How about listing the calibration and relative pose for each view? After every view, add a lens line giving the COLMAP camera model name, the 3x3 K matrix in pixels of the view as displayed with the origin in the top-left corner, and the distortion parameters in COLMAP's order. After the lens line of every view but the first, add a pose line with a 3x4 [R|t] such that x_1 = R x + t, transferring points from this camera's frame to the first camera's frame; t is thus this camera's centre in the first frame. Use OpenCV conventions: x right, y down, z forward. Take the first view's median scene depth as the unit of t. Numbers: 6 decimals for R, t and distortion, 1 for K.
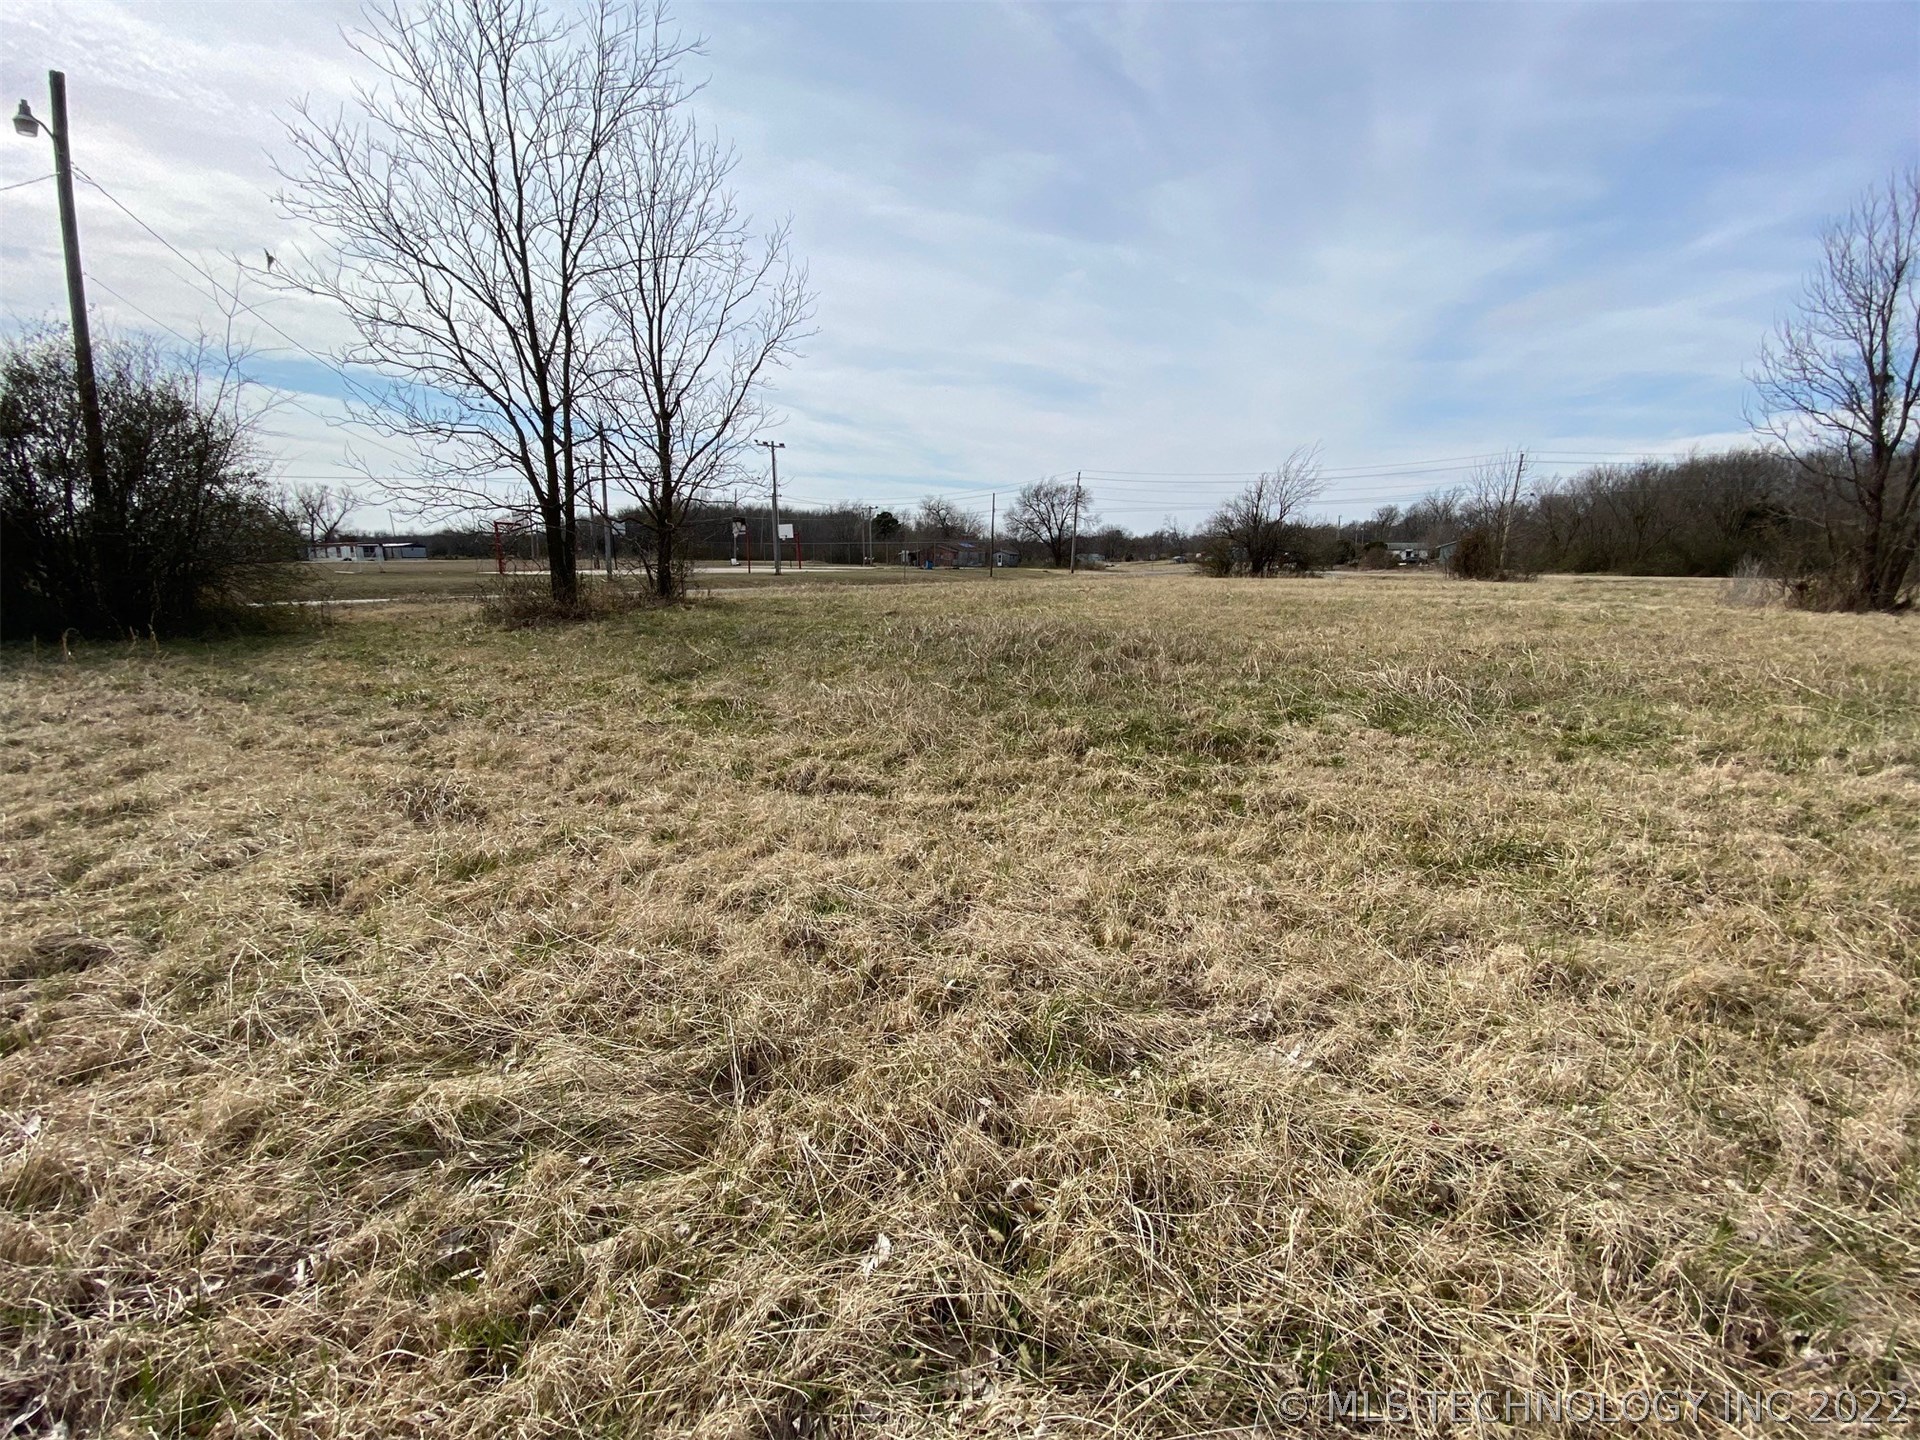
lens RADIAL K [[765.9, 0, 959.2], [0, 765.9, 726.5], [0, 0, 1]] dist [0.000754, -0.013673]
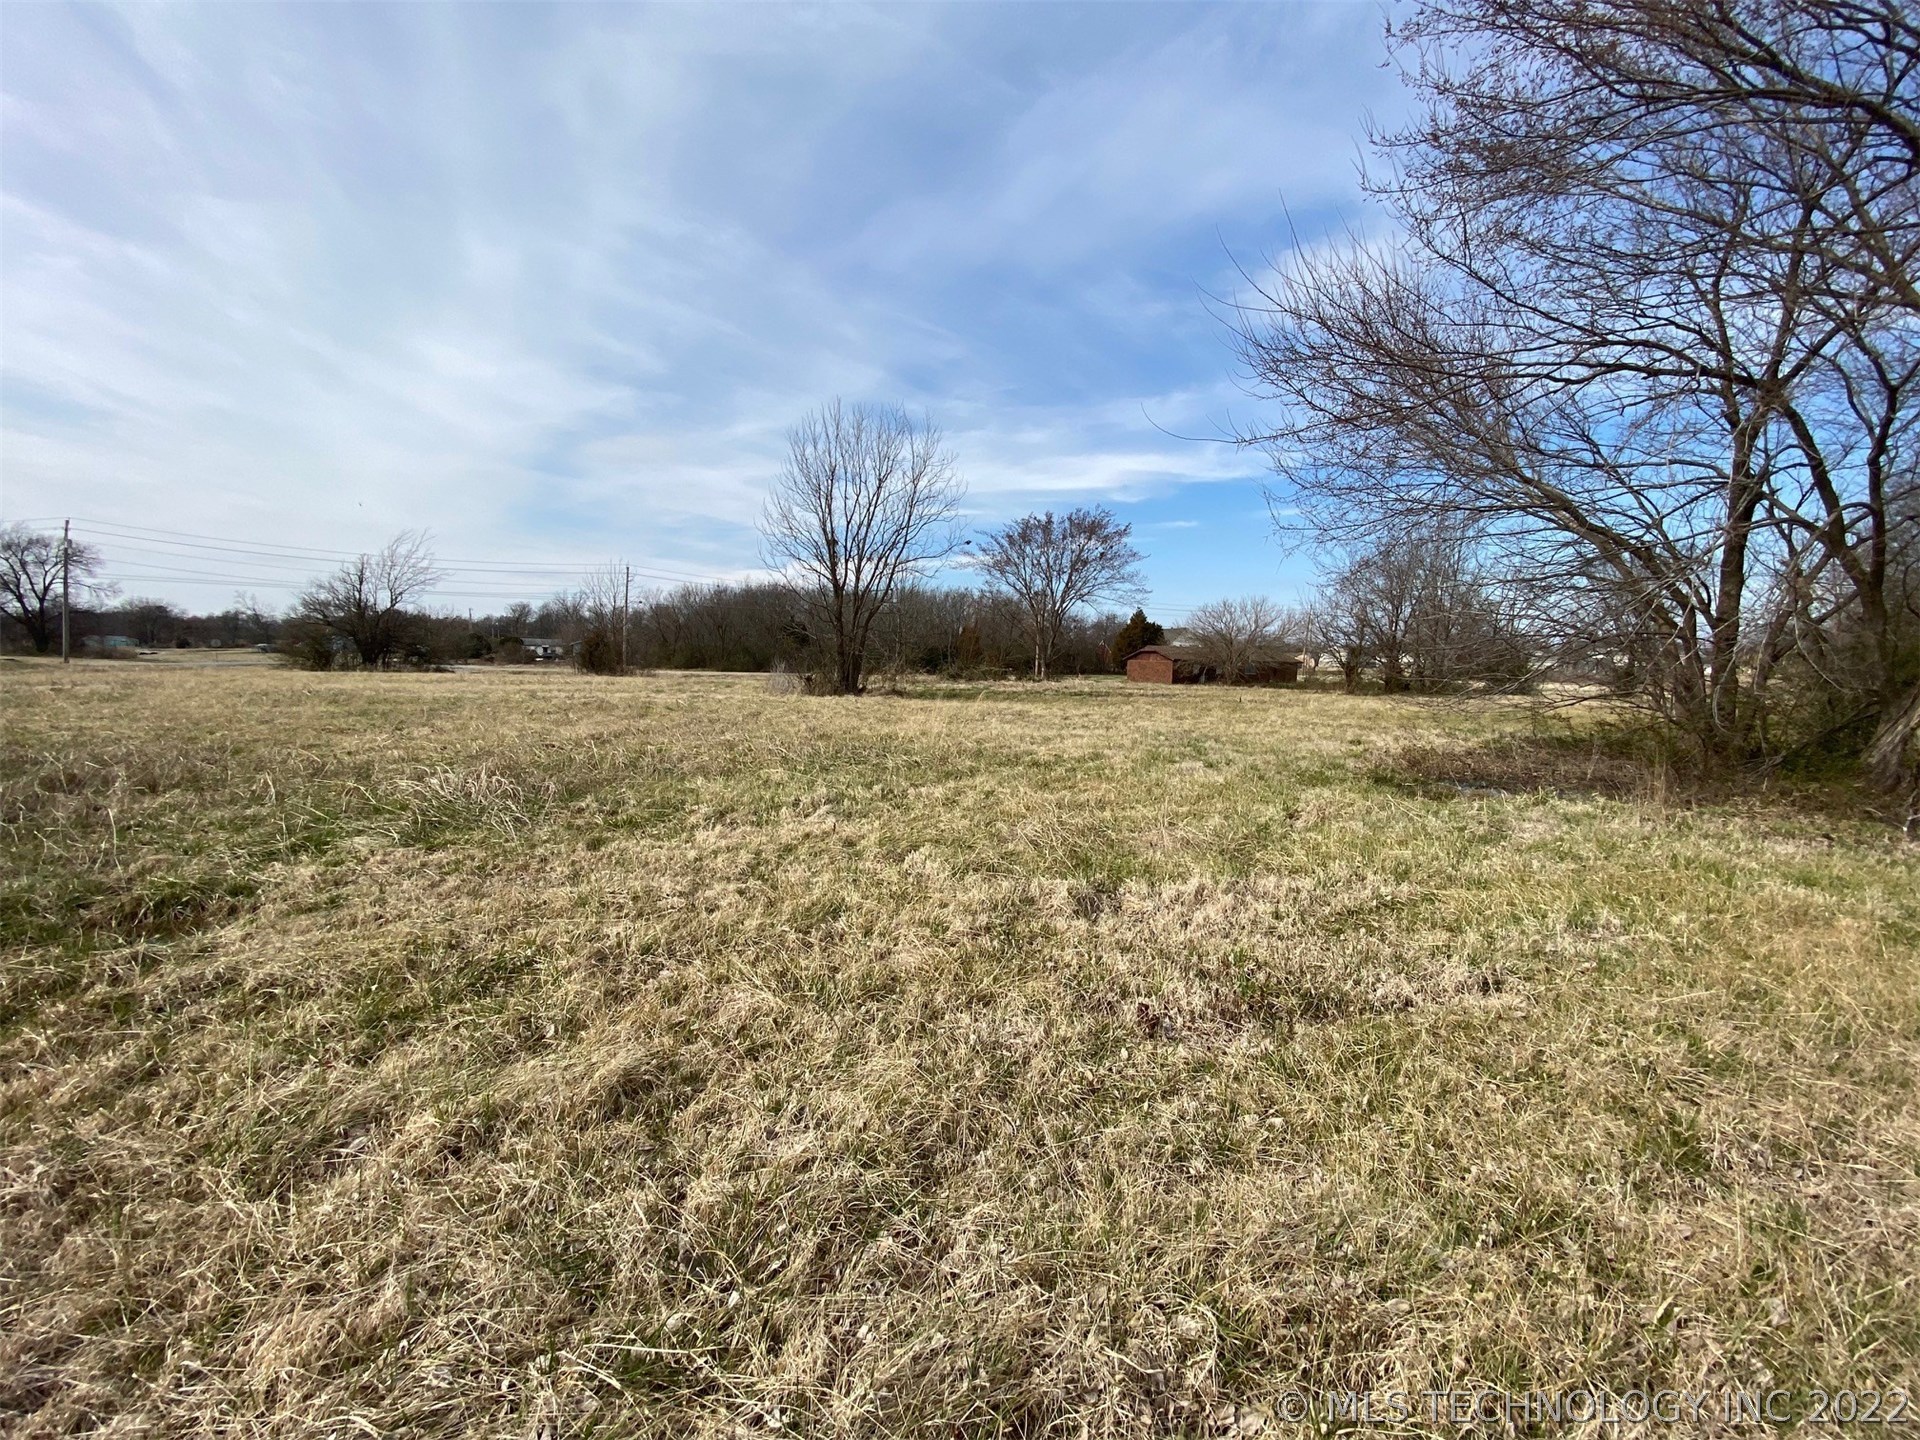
lens RADIAL K [[765.9, 0, 959.2], [0, 765.9, 726.5], [0, 0, 1]] dist [0.000754, -0.013673]
pose [[0.525585, -0.052370, 0.849128, 0.149051], [0.154930, 0.987305, -0.035005, -0.005069], [-0.836515, 0.149954, 0.527026, 0.001393]]
